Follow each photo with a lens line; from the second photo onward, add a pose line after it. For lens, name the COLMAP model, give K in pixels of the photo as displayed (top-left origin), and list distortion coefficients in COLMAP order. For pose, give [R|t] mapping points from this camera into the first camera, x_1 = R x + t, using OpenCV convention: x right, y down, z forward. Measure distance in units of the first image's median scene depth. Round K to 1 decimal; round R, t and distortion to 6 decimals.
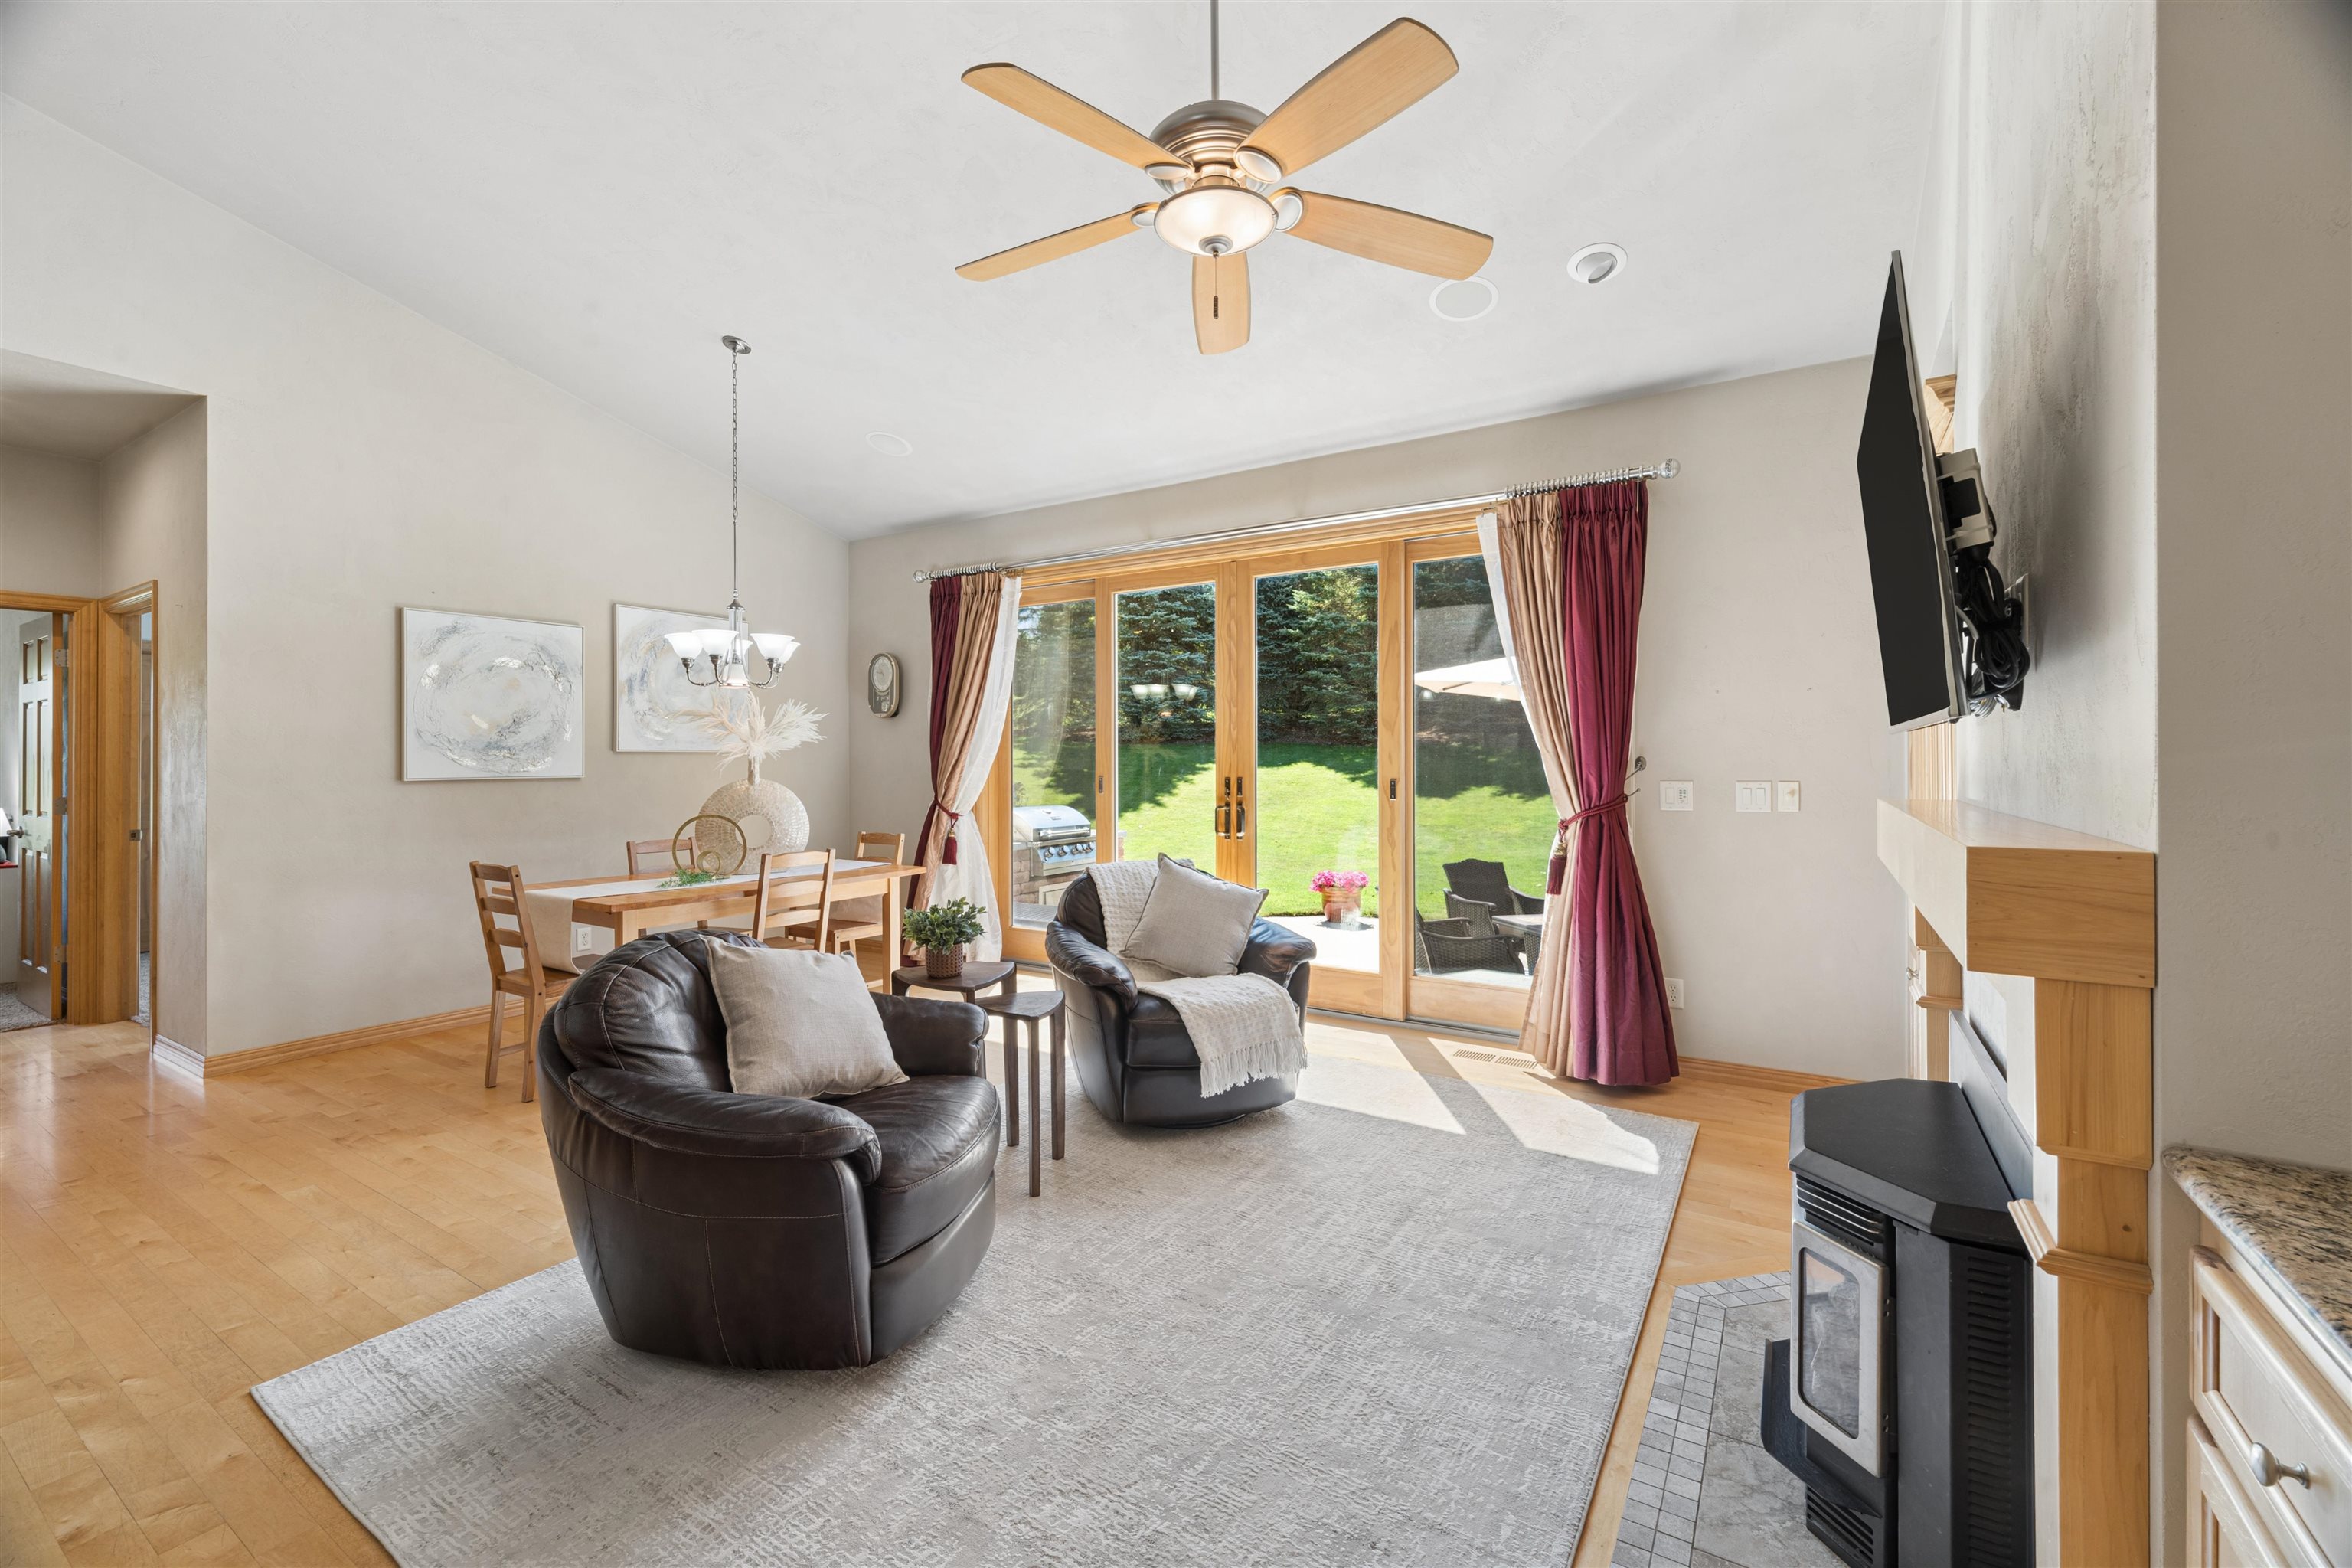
lens RADIAL K [[983.4, 0, 1172.9], [0, 983.4, 758.2], [0, 0, 1]] dist [0.000087, -0.000256]
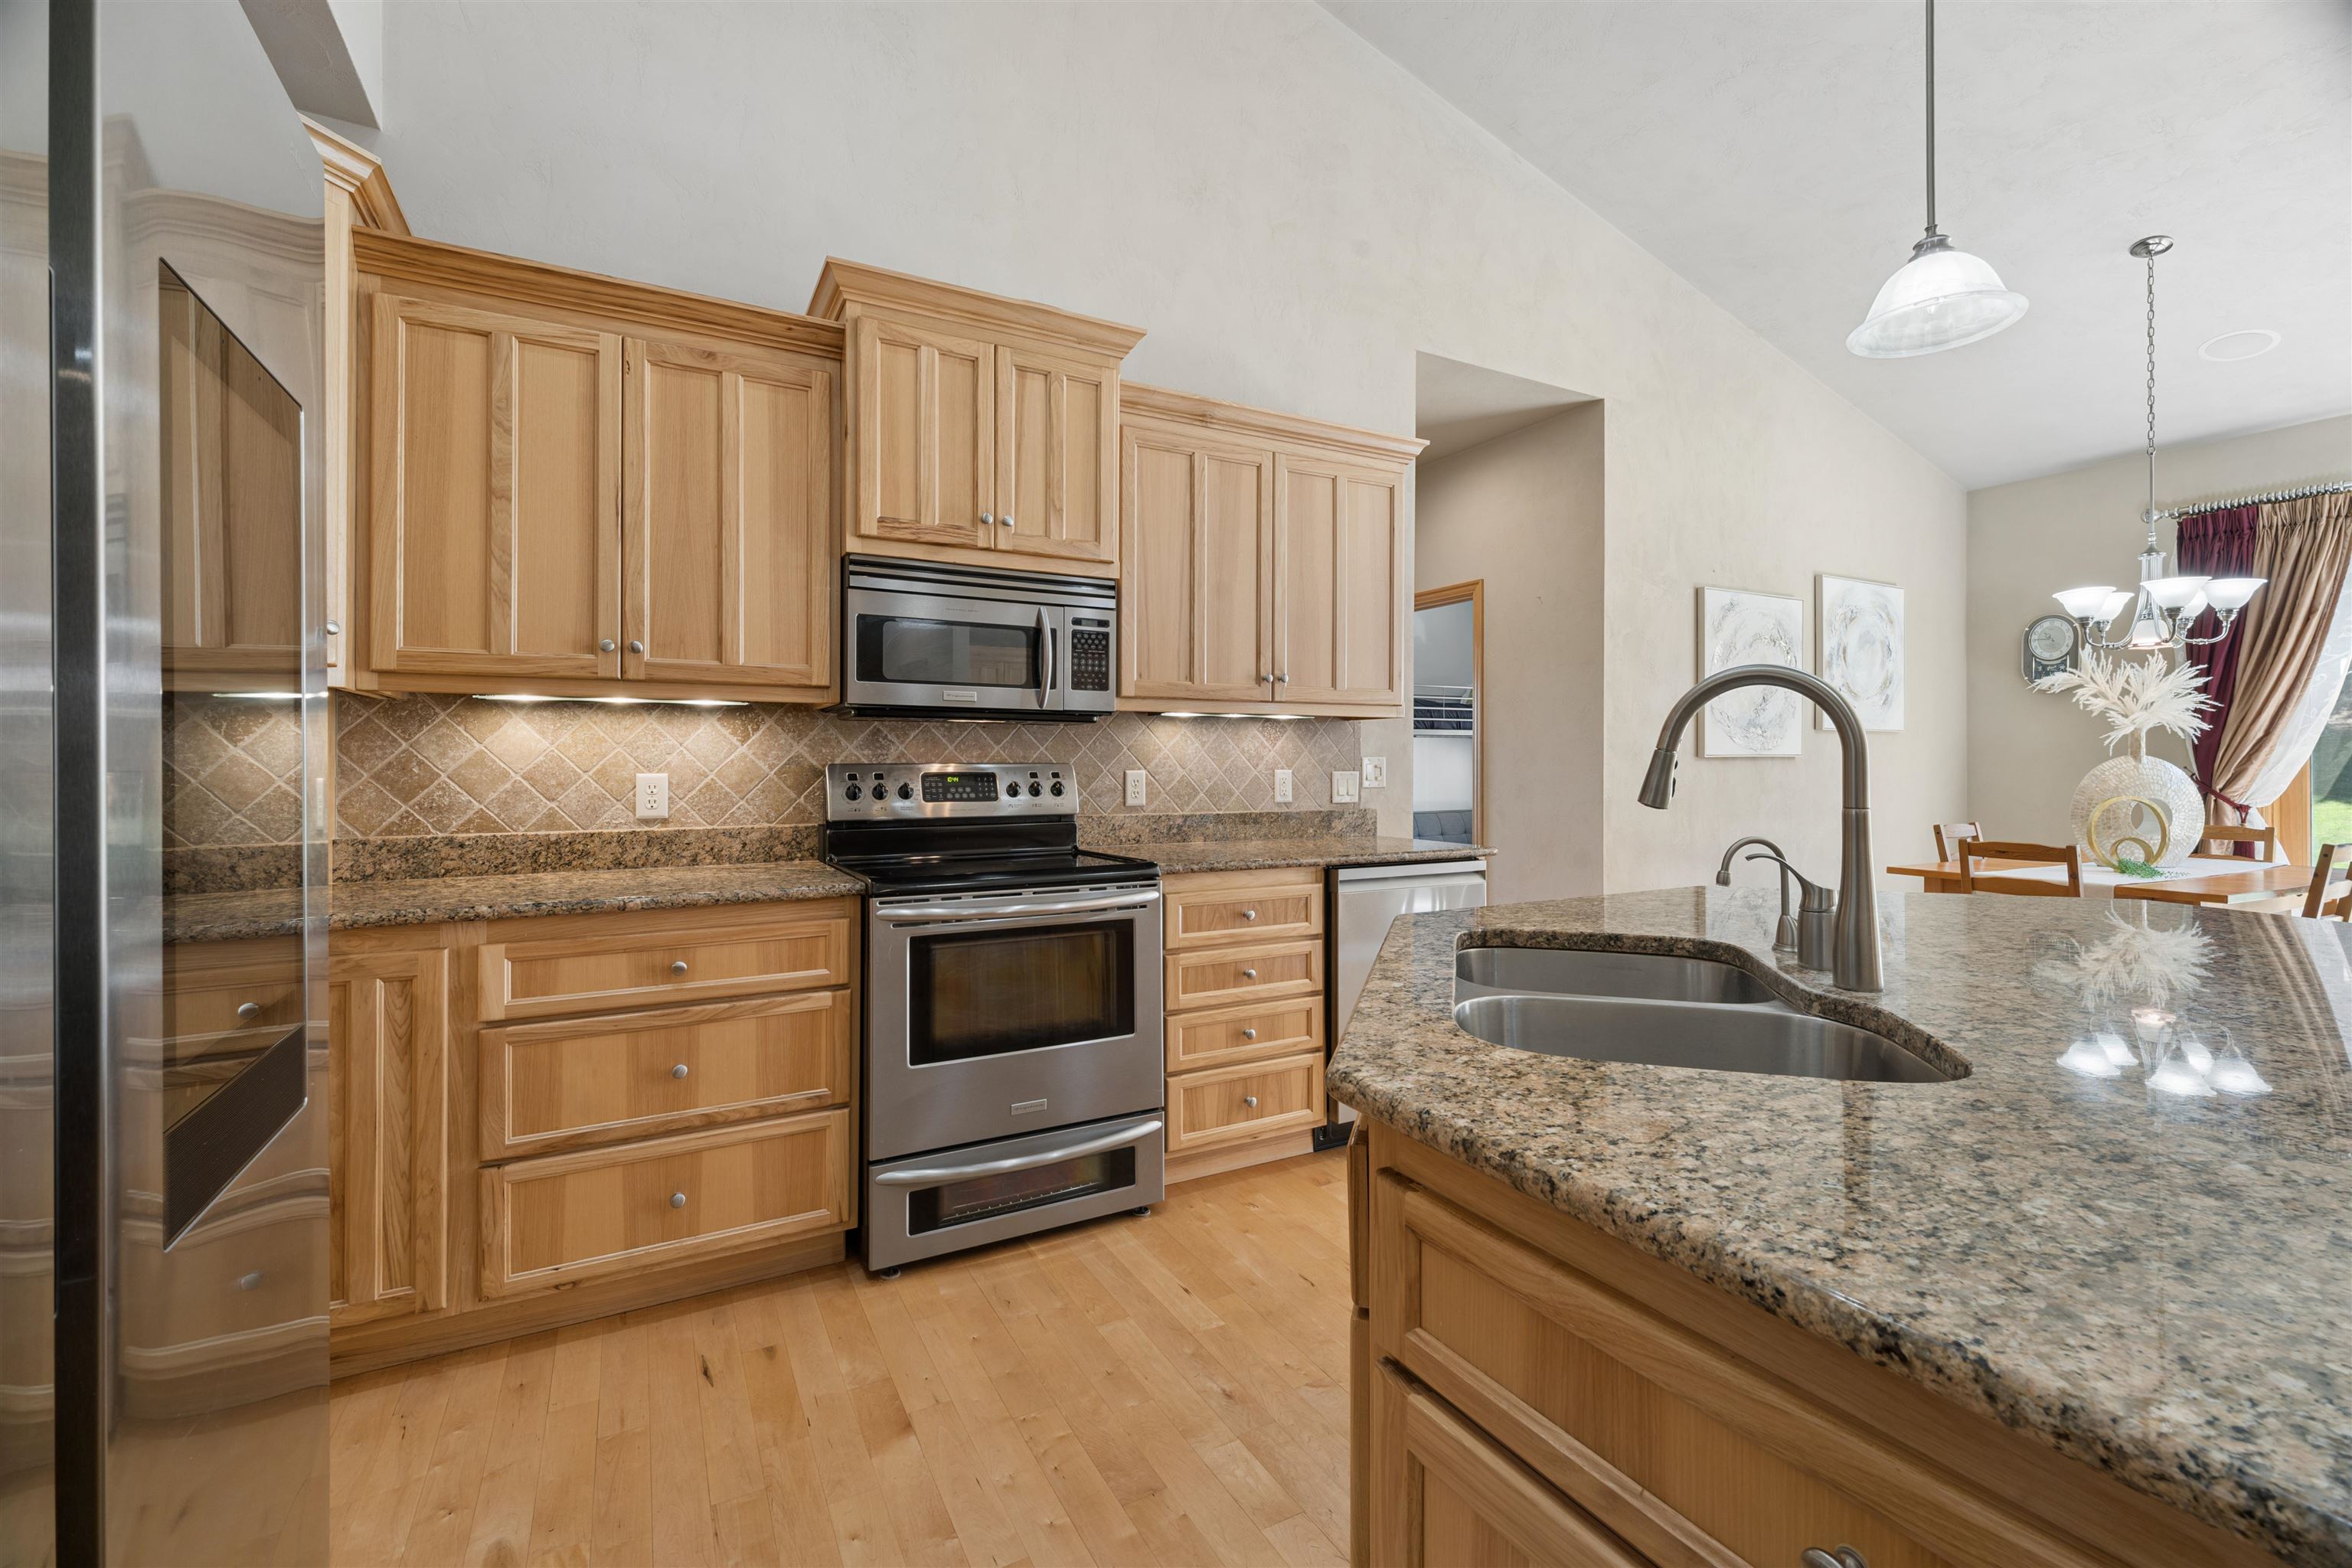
lens RADIAL K [[990.6, 0, 1180.9], [0, 990.6, 747.9], [0, 0, 1]] dist [-0.000163, -0.000216]
pose [[0.871734, -0.003814, -0.489965, -0.837123], [-0.000956, 0.999955, -0.009484, 0.026417], [0.489979, 0.008736, 0.871691, -0.178128]]
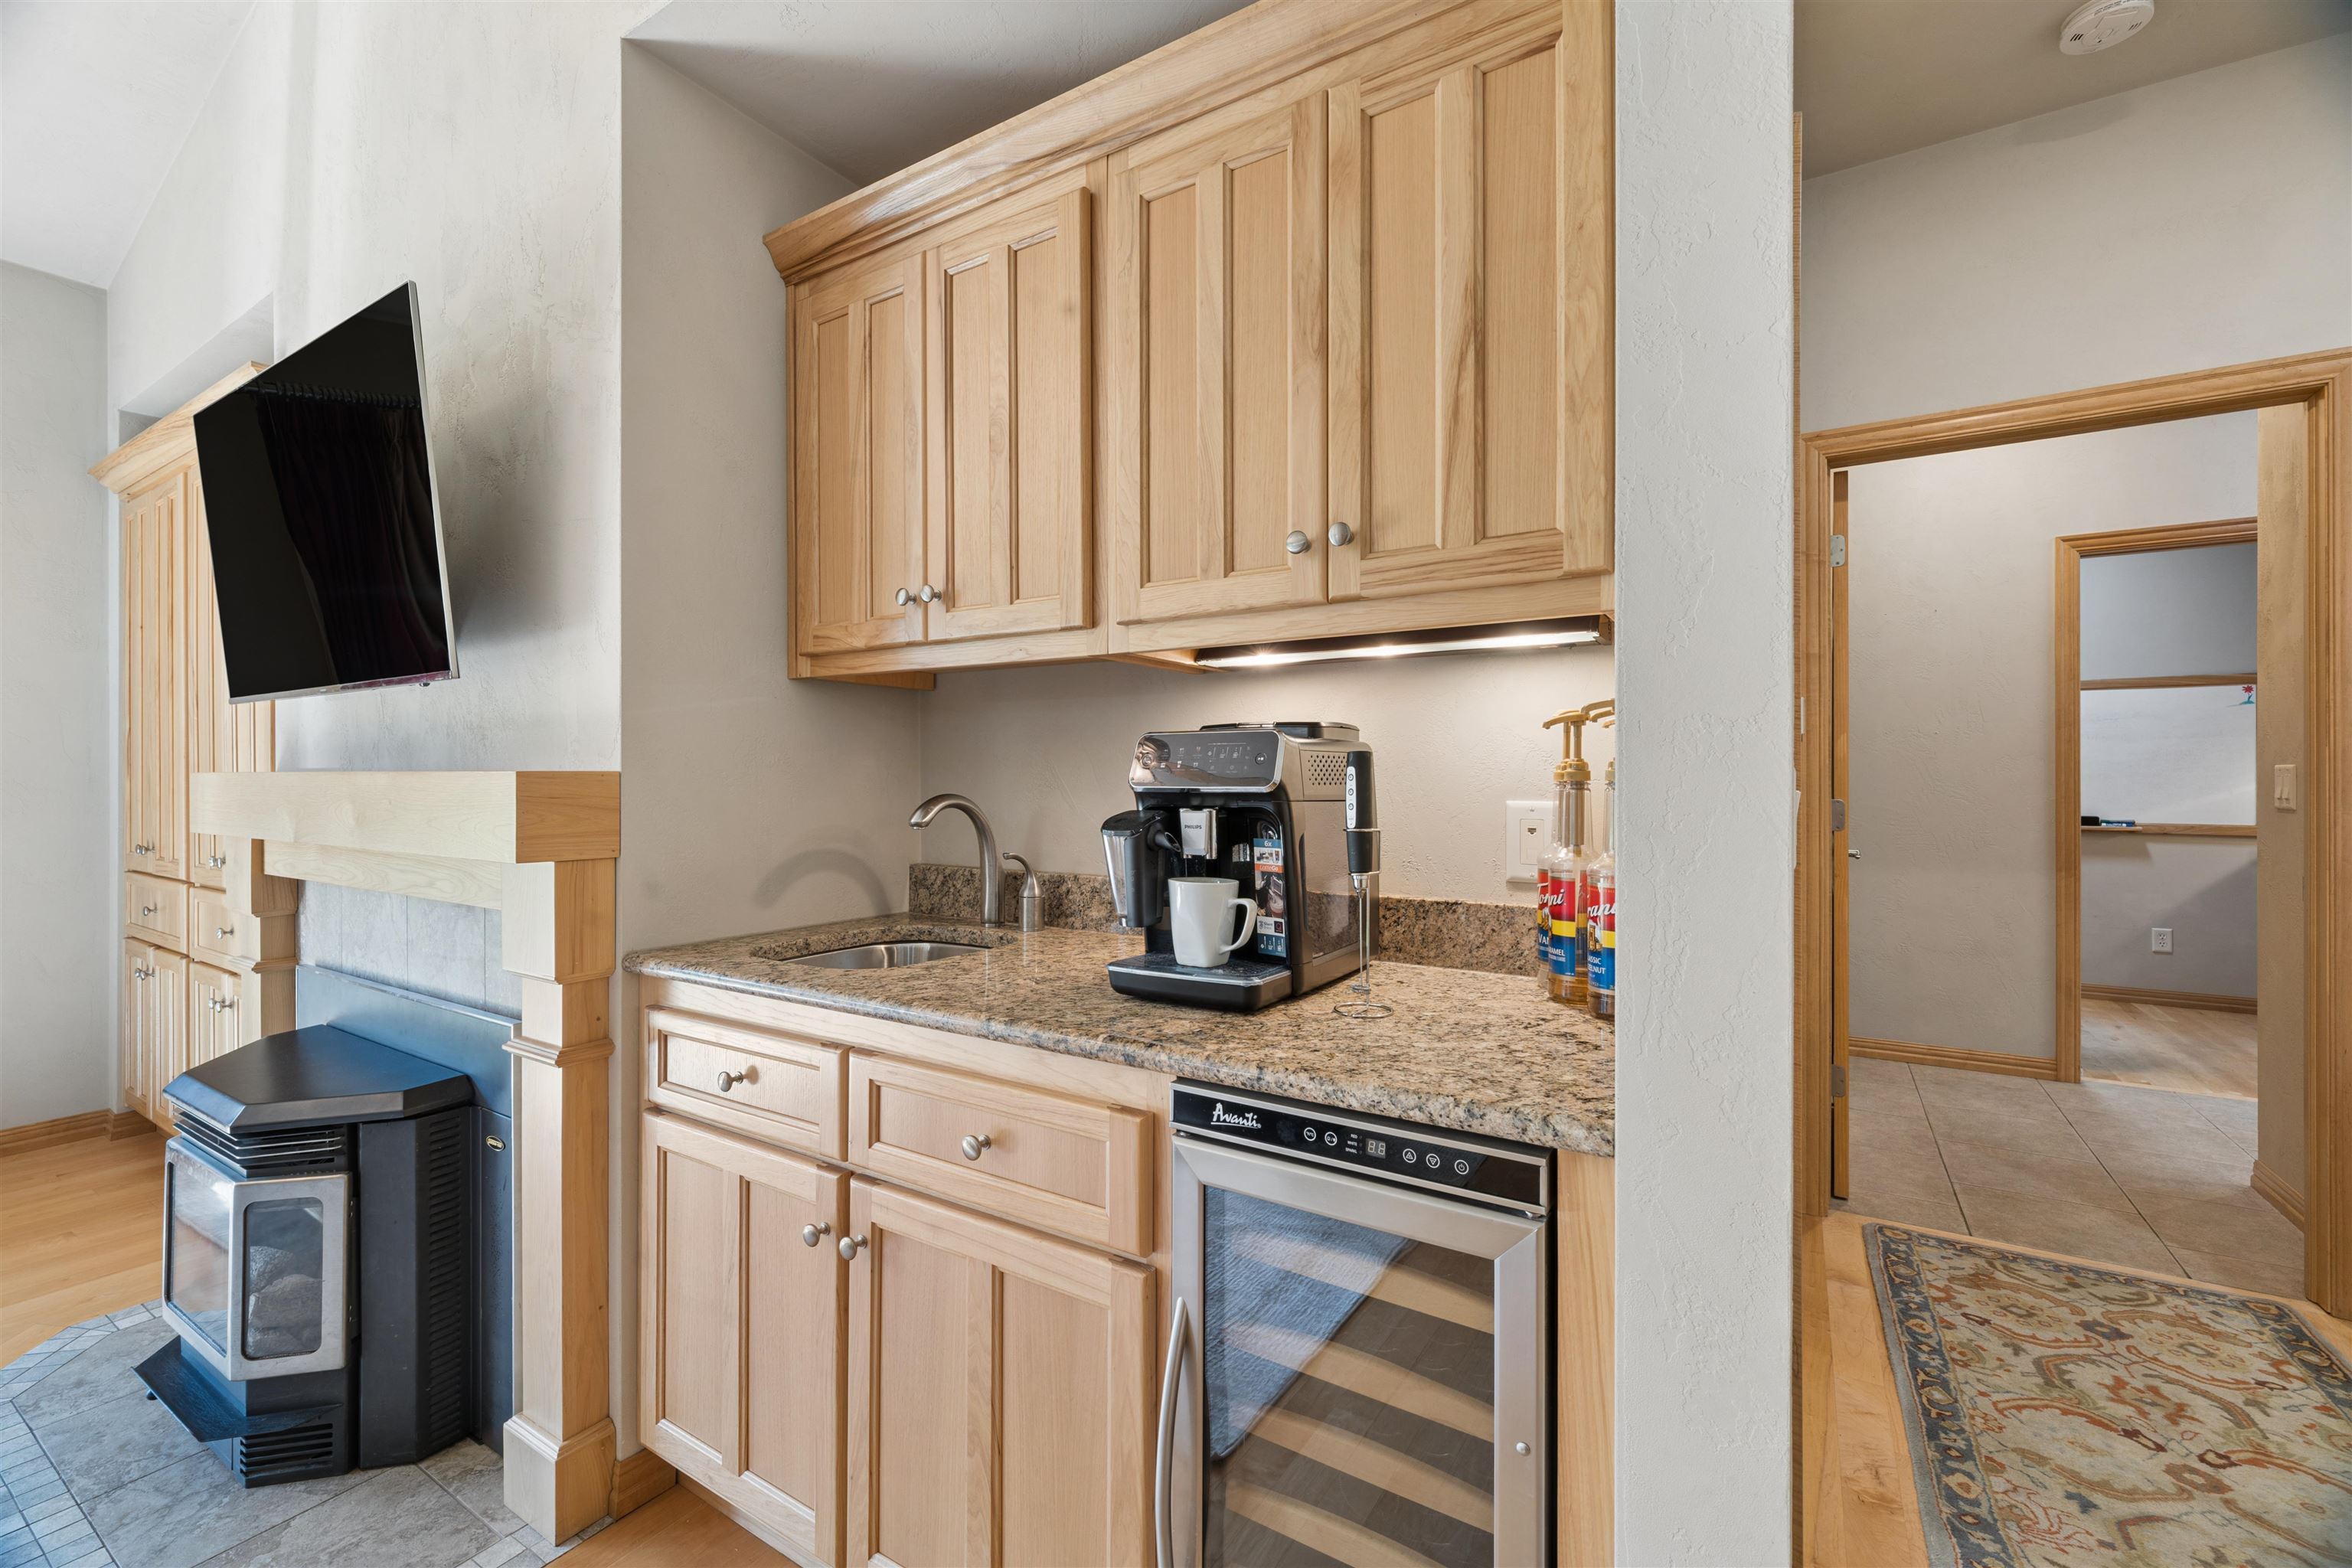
lens RADIAL K [[986.9, 0, 1165.4], [0, 986.9, 779.3], [0, 0, 1]] dist [0.000122, -0.000004]
pose [[-0.003902, -0.001357, 0.999991, -0.139902], [-0.002766, 0.999995, 0.001346, 0.025057], [-0.999989, -0.002760, -0.003906, 0.031144]]
